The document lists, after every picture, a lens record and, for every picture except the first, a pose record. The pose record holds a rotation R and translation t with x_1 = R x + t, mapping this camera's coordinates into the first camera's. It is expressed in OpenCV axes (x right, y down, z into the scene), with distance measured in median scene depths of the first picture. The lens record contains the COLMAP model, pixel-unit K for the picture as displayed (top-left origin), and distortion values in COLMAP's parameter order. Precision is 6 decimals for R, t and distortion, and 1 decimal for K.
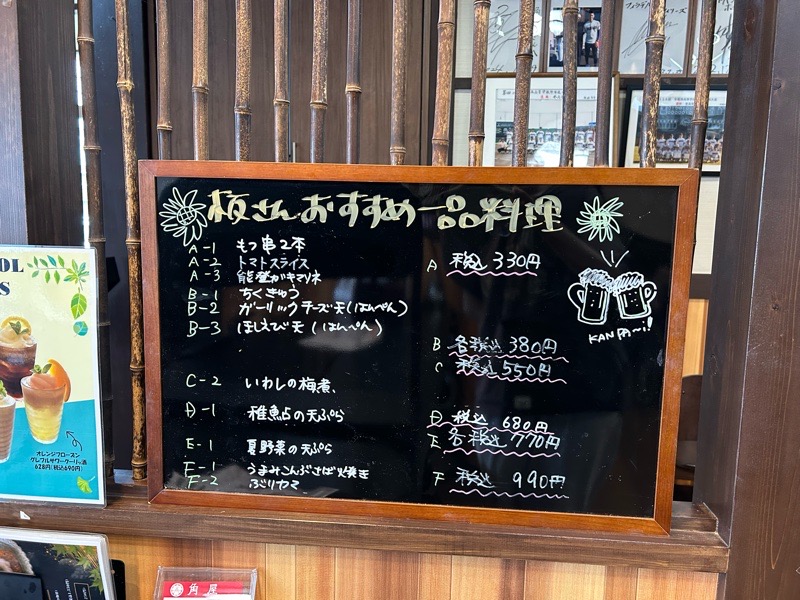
lens RADIAL K [[595.4, 0, 401.9], [0, 595.4, 292.2], [0, 0, 1]] dist [0.021320, -0.000754]
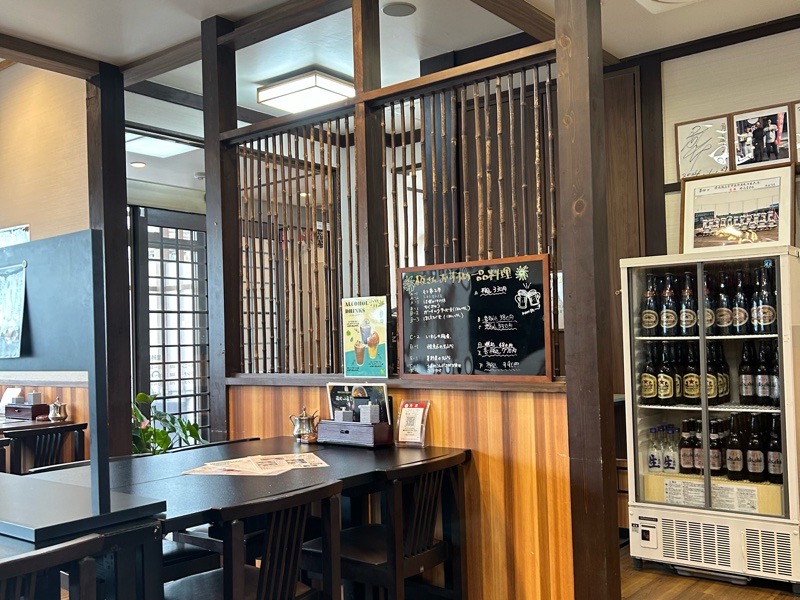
lens RADIAL K [[806.2, 0, 400.0], [0, 806.2, 300.0], [0, 0, 1]] dist [0.006585, -0.004979]
pose [[0.829294, -0.072619, -0.554074, 1.958339], [-0.021434, 0.986657, -0.161396, 0.646275], [0.558401, 0.145721, 0.816672, -2.507307]]
